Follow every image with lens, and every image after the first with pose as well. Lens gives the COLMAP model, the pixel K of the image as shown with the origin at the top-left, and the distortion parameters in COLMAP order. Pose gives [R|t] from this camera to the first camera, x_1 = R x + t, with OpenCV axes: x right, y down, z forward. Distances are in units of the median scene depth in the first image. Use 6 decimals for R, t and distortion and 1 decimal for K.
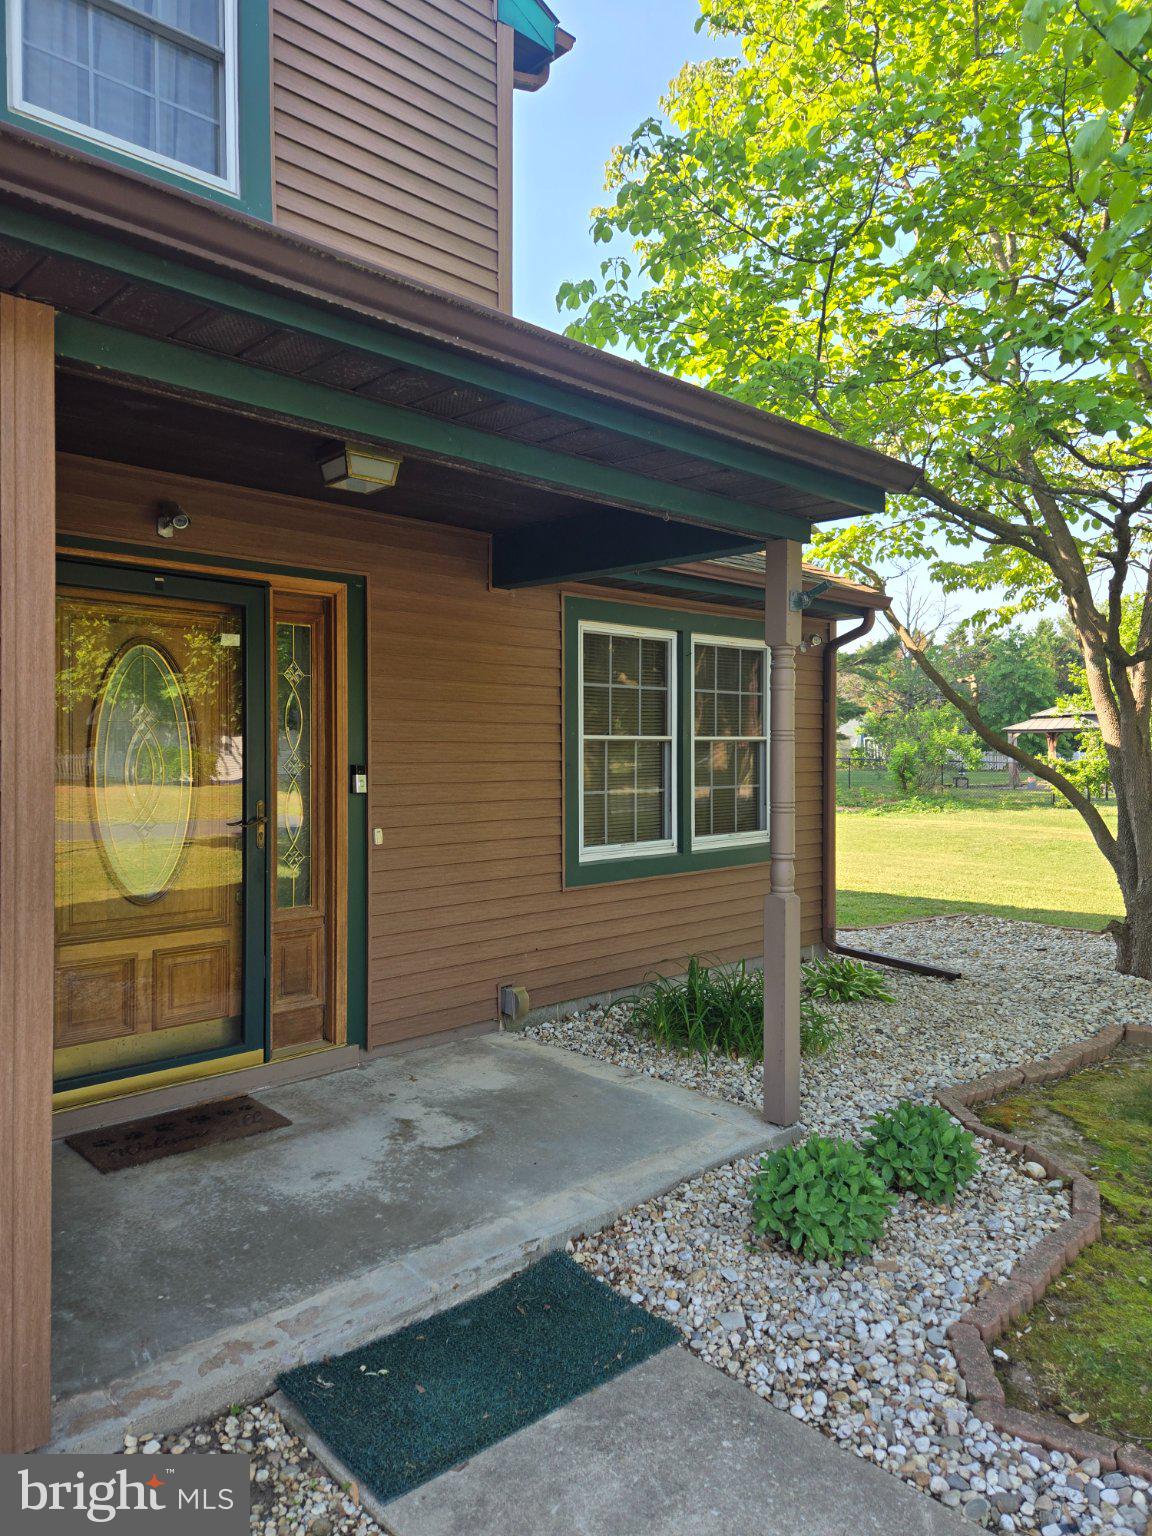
lens RADIAL K [[1035.8, 0, 580.4], [0, 1035.8, 766.1], [0, 0, 1]] dist [0.069678, -0.054510]
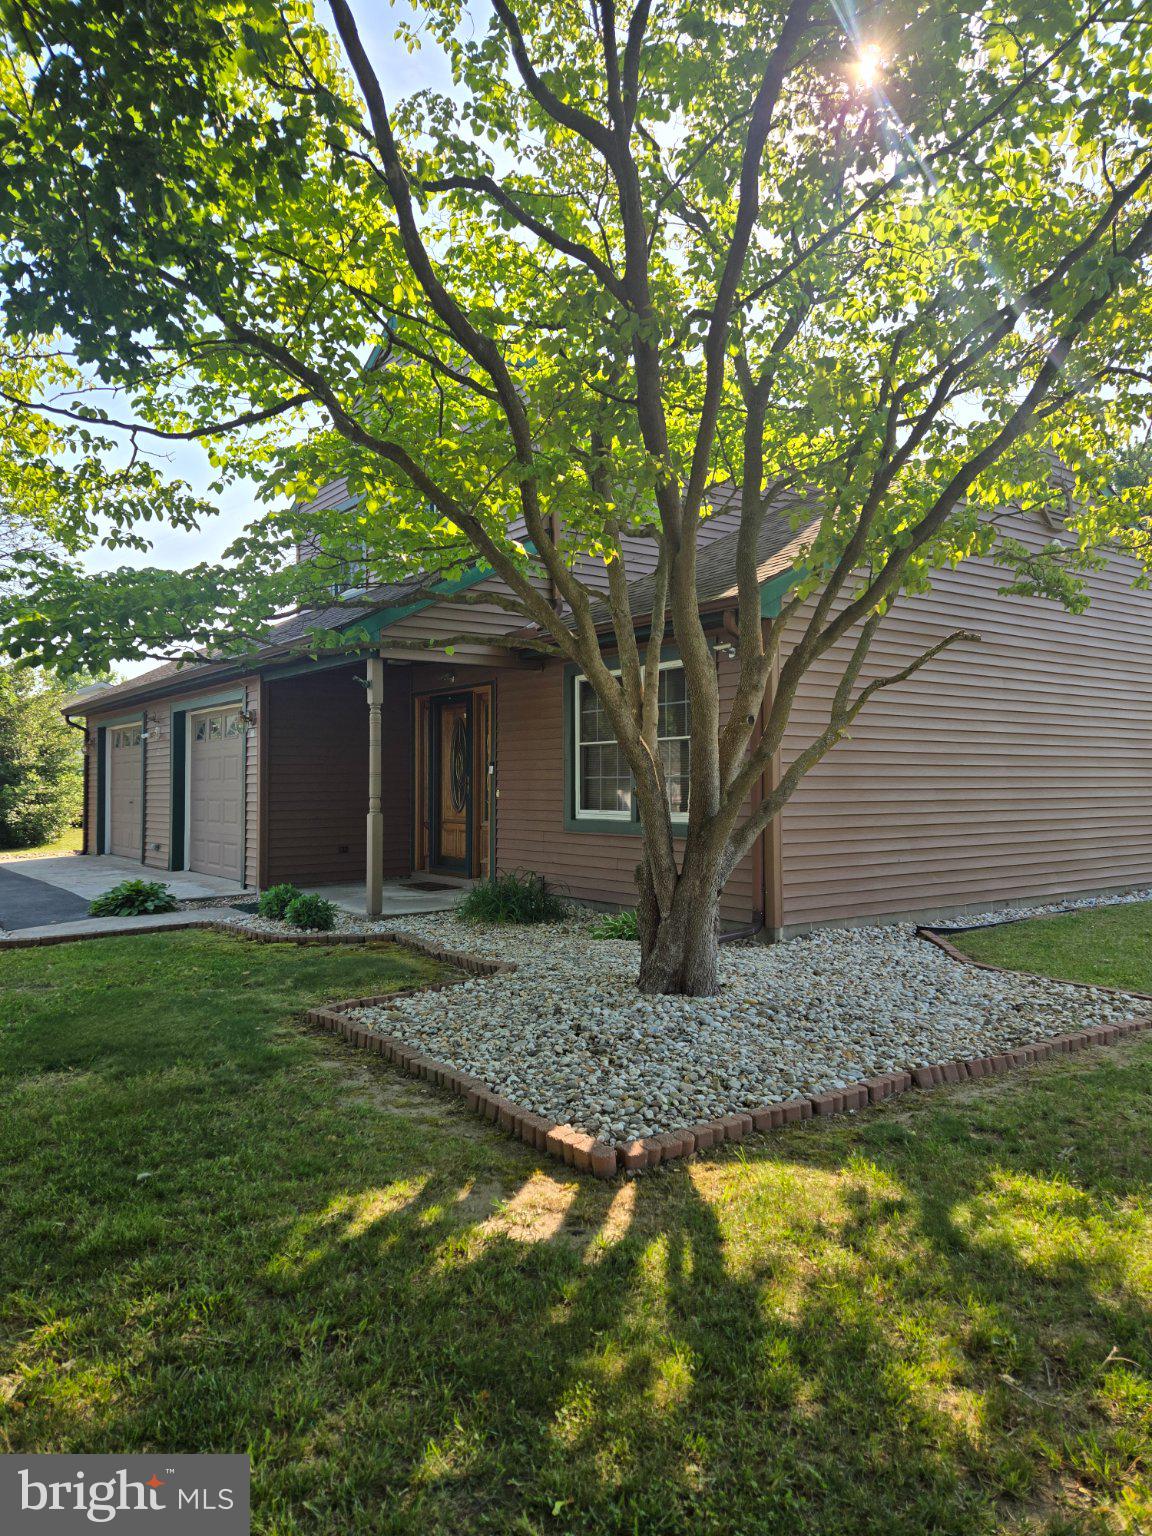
lens RADIAL K [[1035.8, 0, 572.4], [0, 1035.8, 754.2], [0, 0, 1]] dist [0.069678, -0.054510]
pose [[-0.120709, -0.028516, -0.992278, 1.674046], [-0.012683, 0.999550, -0.027182, 0.034410], [0.992607, 0.009304, -0.121017, 1.189049]]
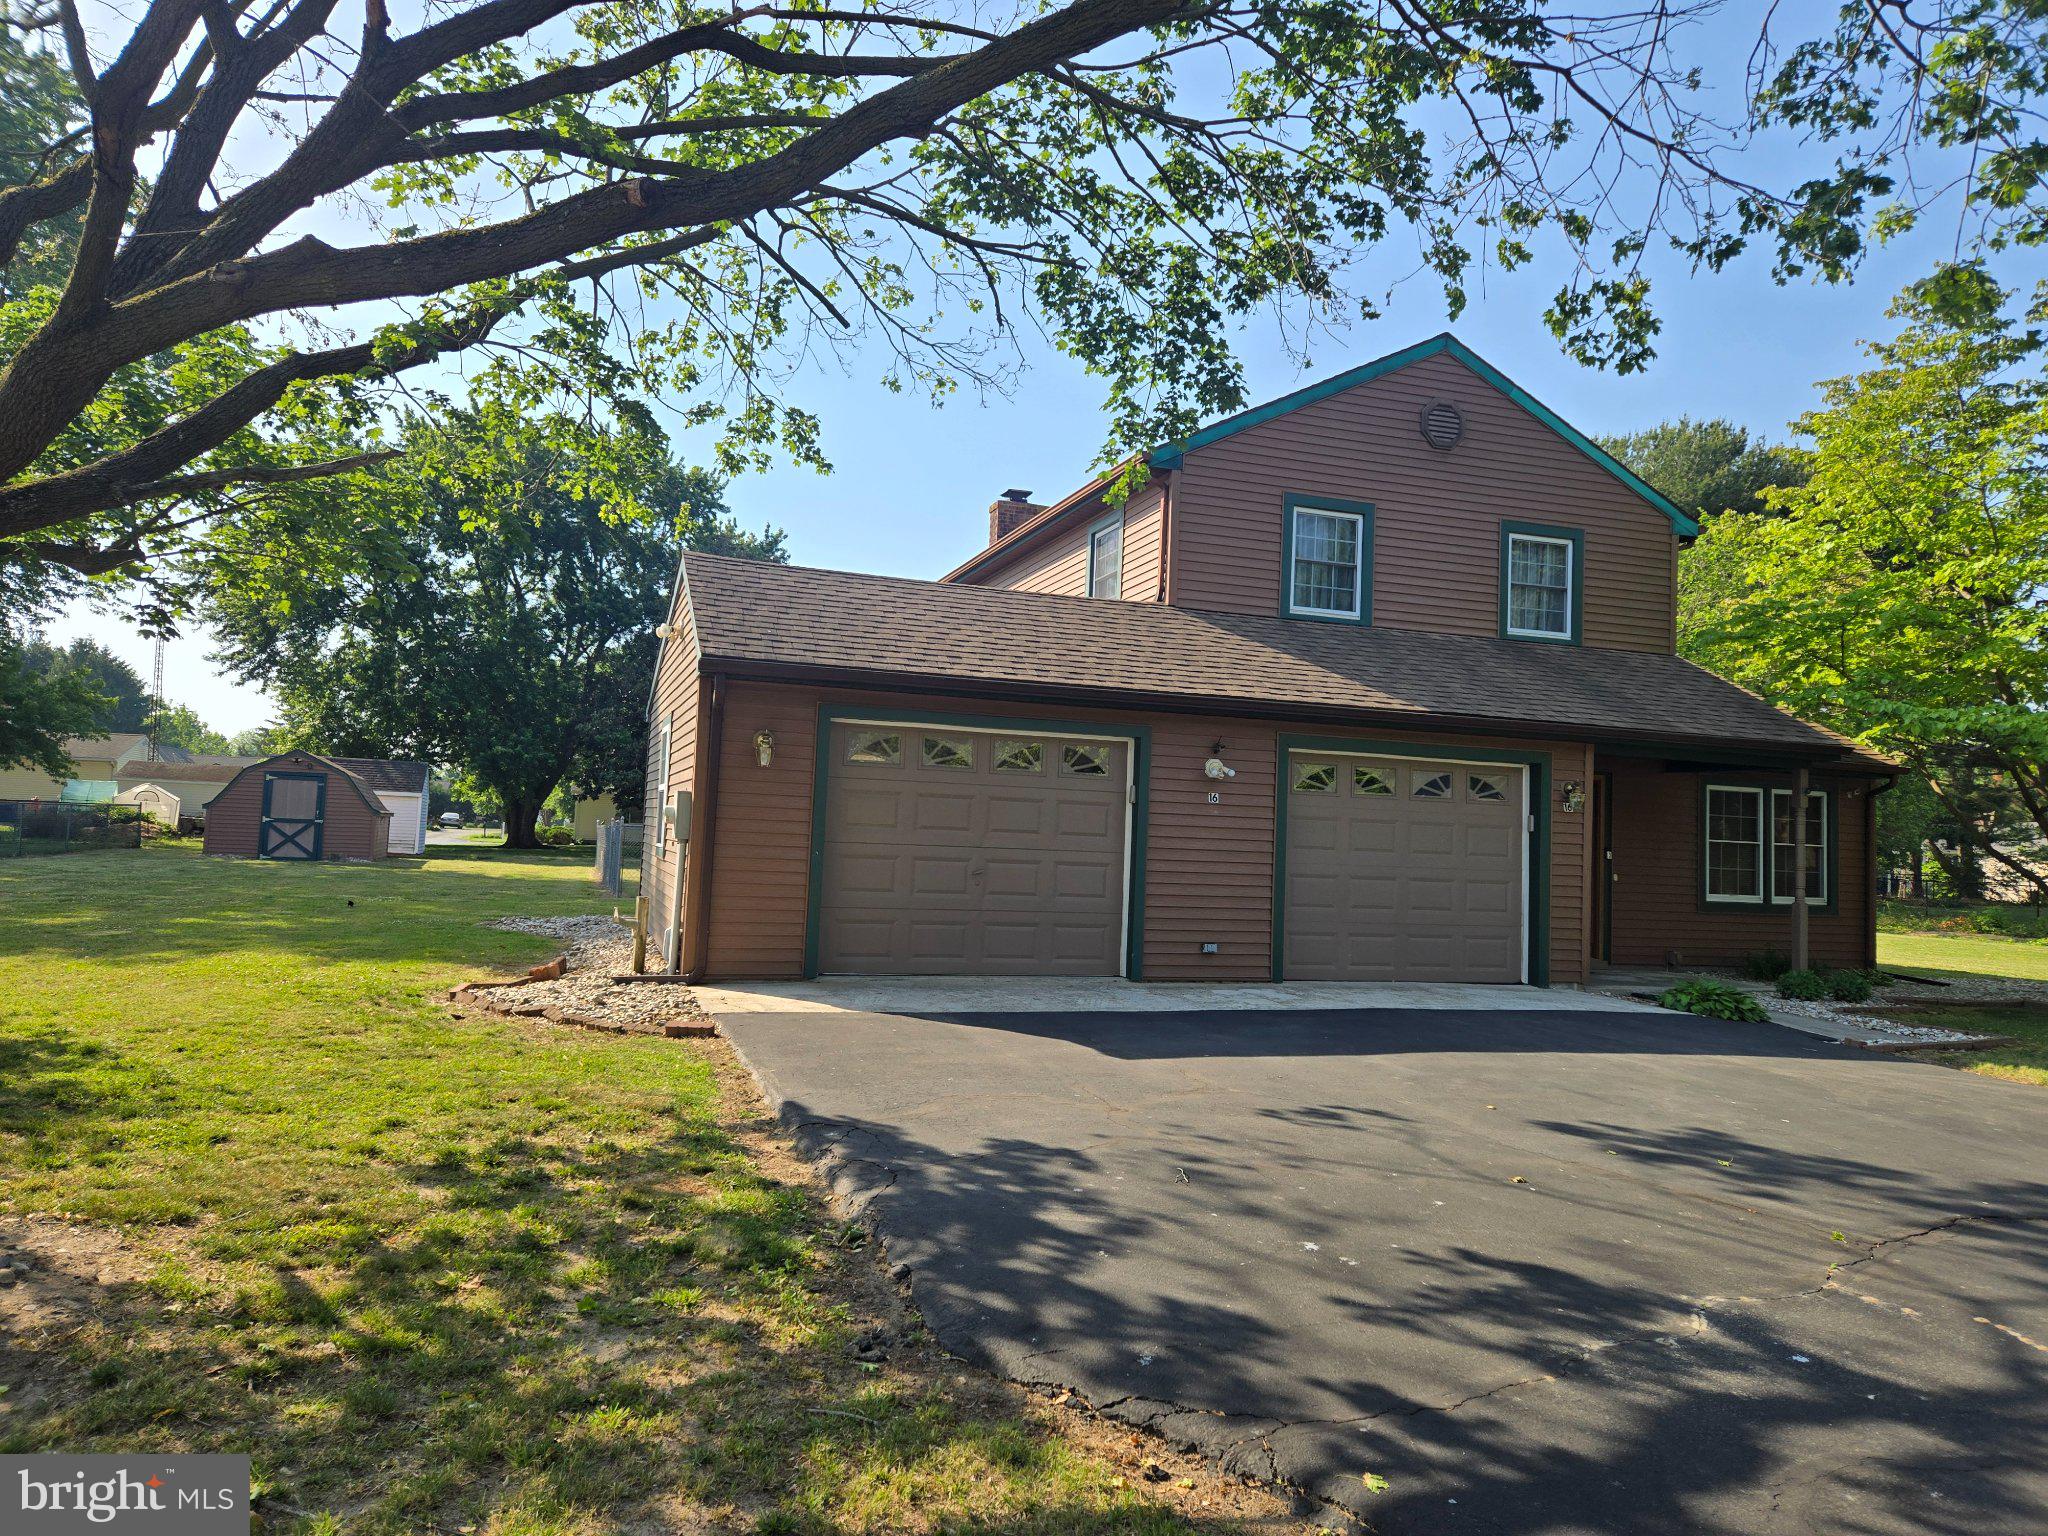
lens RADIAL K [[1381.0, 0, 1021.5], [0, 1381.0, 759.4], [0, 0, 1]] dist [0.069678, -0.054510]
pose [[0.905691, 0.010976, -0.423797, -0.057709], [-0.047119, 0.996077, -0.074899, 0.086027], [0.421312, 0.087804, 0.902655, -2.153661]]
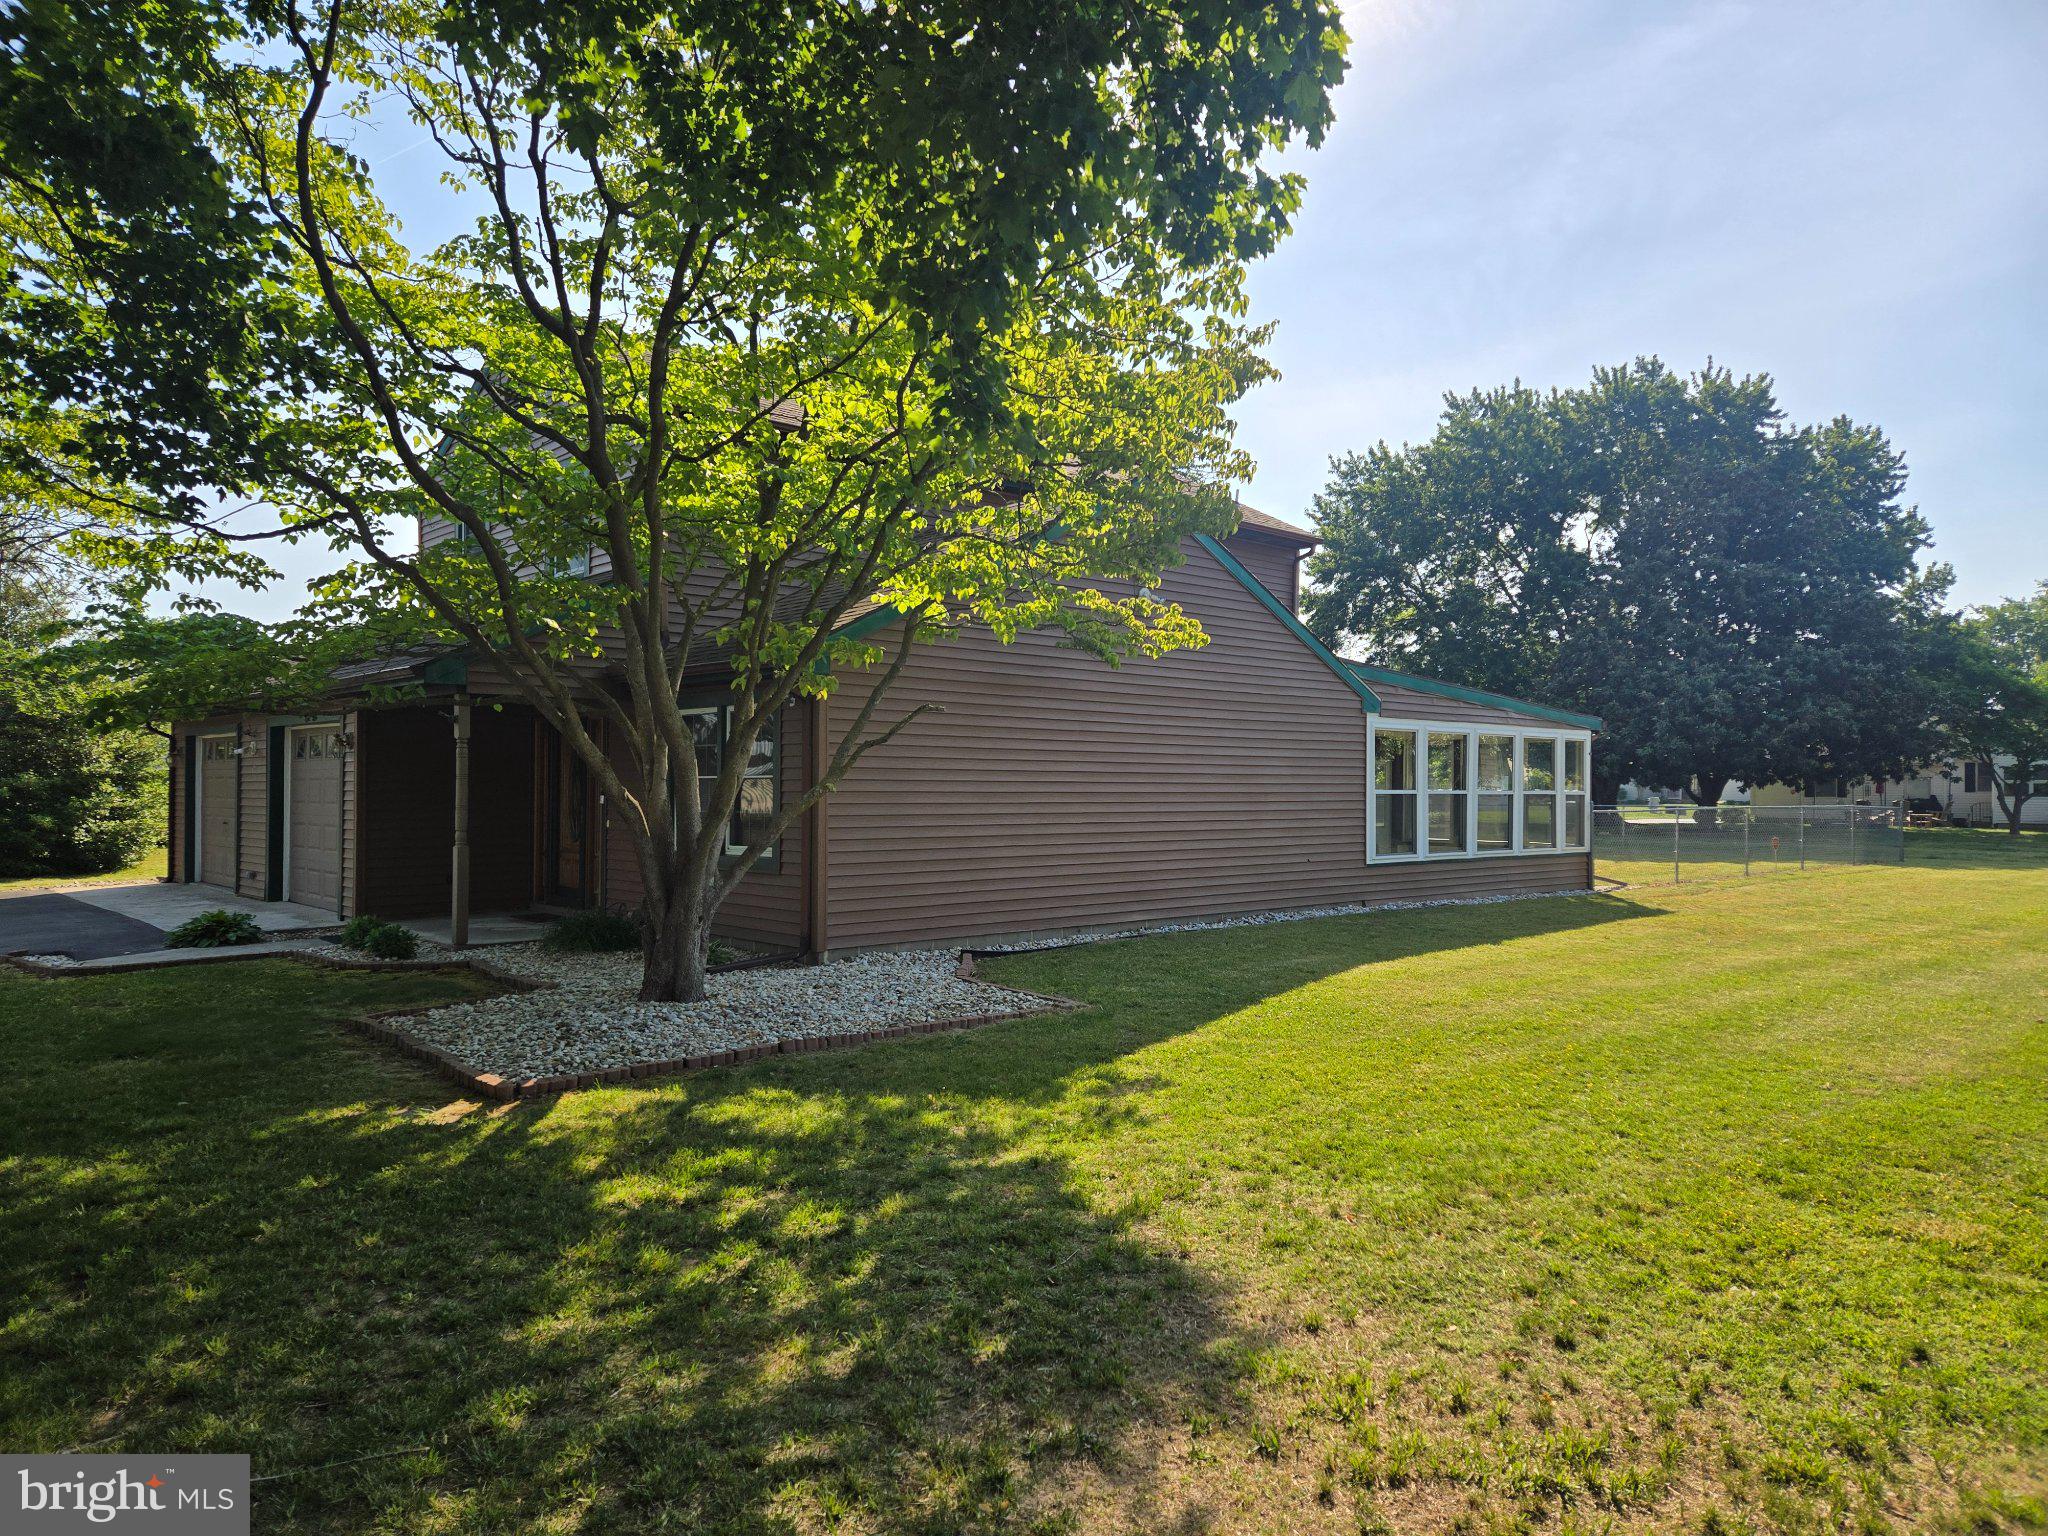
lens RADIAL K [[1381.0, 0, 1017.0], [0, 1381.0, 773.9], [0, 0, 1]] dist [0.069678, -0.054510]
pose [[-0.021415, -0.008922, -0.999731, 2.293467], [-0.021803, 0.999727, -0.008455, -0.026859], [0.999533, 0.021616, -0.021604, 1.609478]]
